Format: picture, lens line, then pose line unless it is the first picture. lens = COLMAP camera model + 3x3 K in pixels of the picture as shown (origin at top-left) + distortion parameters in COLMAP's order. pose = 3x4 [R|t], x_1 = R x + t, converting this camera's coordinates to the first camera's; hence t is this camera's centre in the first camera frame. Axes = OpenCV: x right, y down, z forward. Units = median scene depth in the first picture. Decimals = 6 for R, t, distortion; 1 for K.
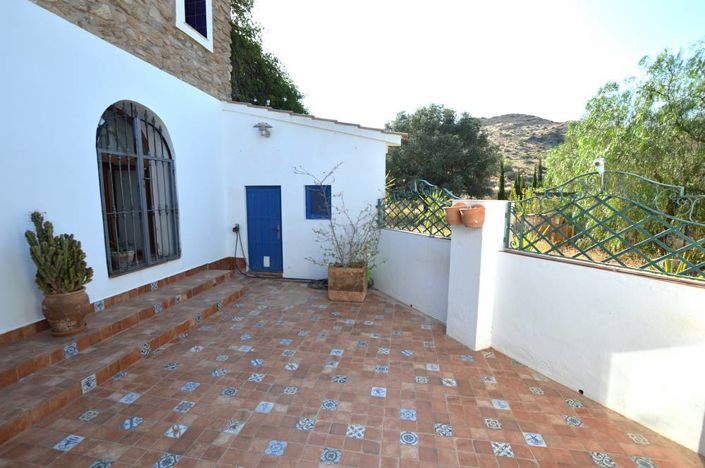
lens RADIAL K [[320.6, 0, 351.0], [0, 320.6, 237.0], [0, 0, 1]] dist [-0.027721, 0.000810]
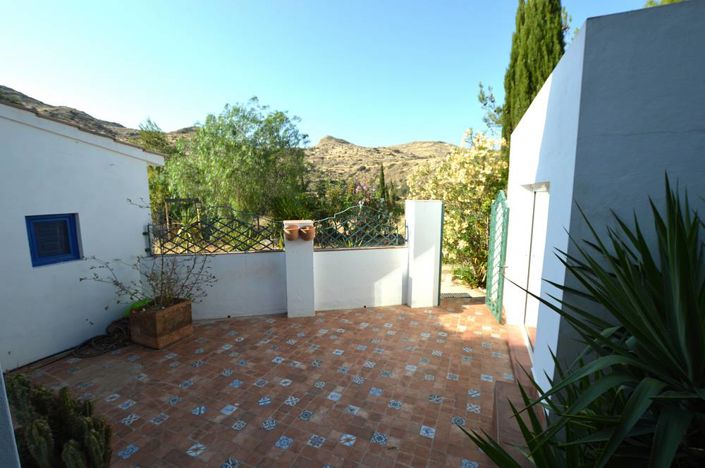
lens RADIAL K [[320.6, 0, 351.0], [0, 320.6, 237.0], [0, 0, 1]] dist [-0.027721, 0.000810]
pose [[0.221247, -0.145795, 0.964258, -1.140906], [0.117585, 0.985536, 0.122032, -0.224339], [-0.968103, 0.086383, 0.235190, 0.435017]]
